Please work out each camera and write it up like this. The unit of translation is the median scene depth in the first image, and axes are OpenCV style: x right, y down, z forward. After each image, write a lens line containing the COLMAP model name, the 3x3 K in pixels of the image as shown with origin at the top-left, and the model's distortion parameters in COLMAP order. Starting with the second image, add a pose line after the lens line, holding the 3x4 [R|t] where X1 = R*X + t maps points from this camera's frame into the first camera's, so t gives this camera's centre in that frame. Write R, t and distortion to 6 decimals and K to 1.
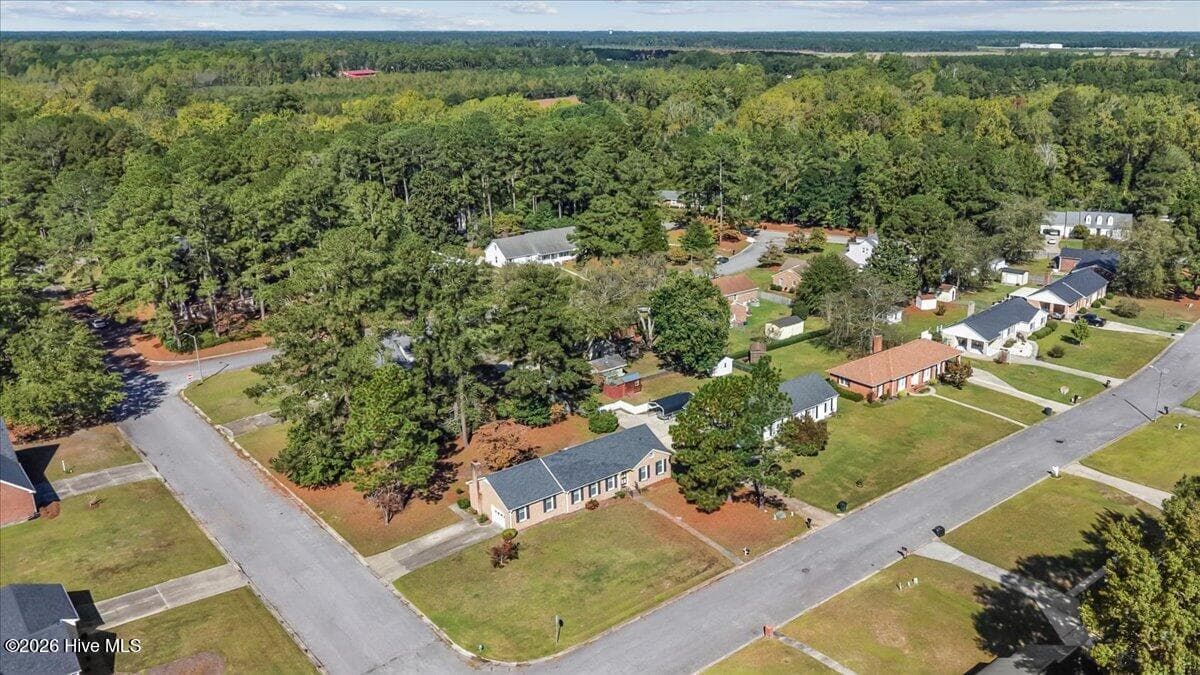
lens RADIAL K [[958.3, 0, 723.3], [0, 958.3, 335.8], [0, 0, 1]] dist [0.063187, -0.080893]
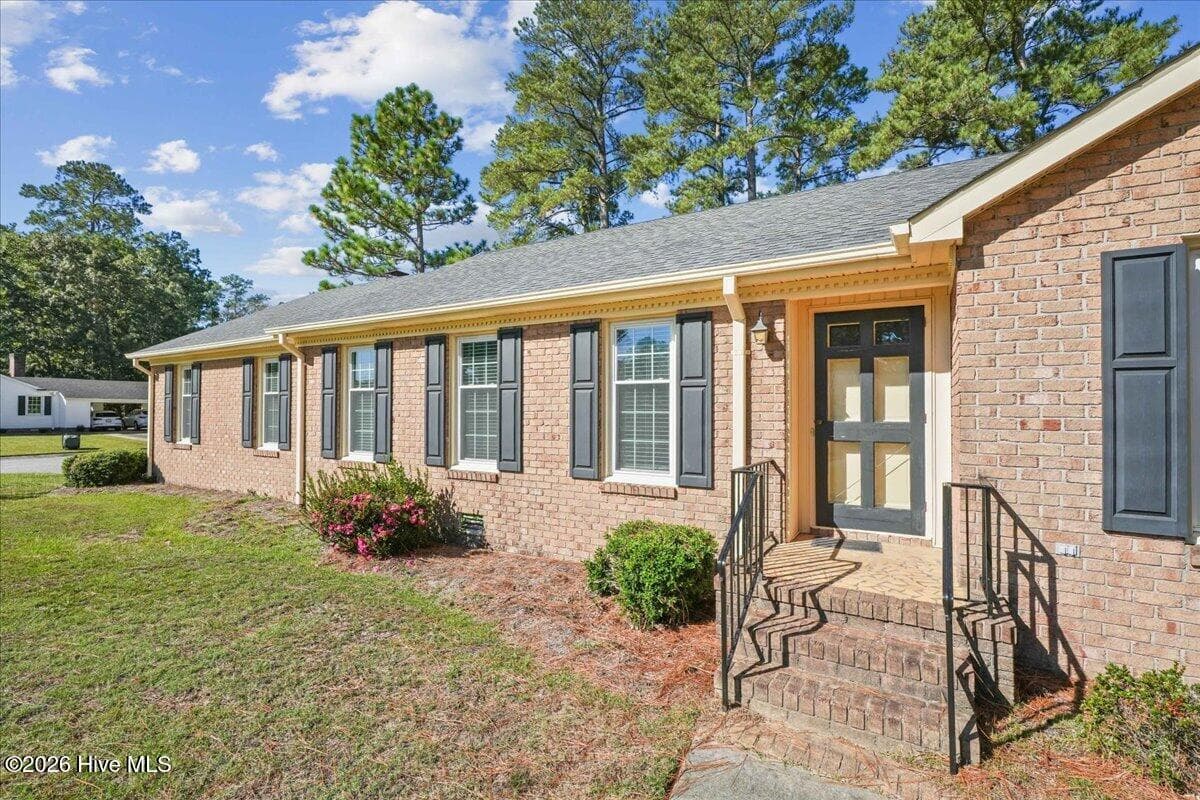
lens RADIAL K [[561.0, 0, 601.5], [0, 561.0, 417.7], [0, 0, 1]] dist [-0.003130, 0.000334]
pose [[0.277422, 0.000230, -0.960748, -0.067926], [-0.293537, 0.952203, -0.084533, 0.158703], [0.914808, 0.305467, 0.264229, 0.976170]]
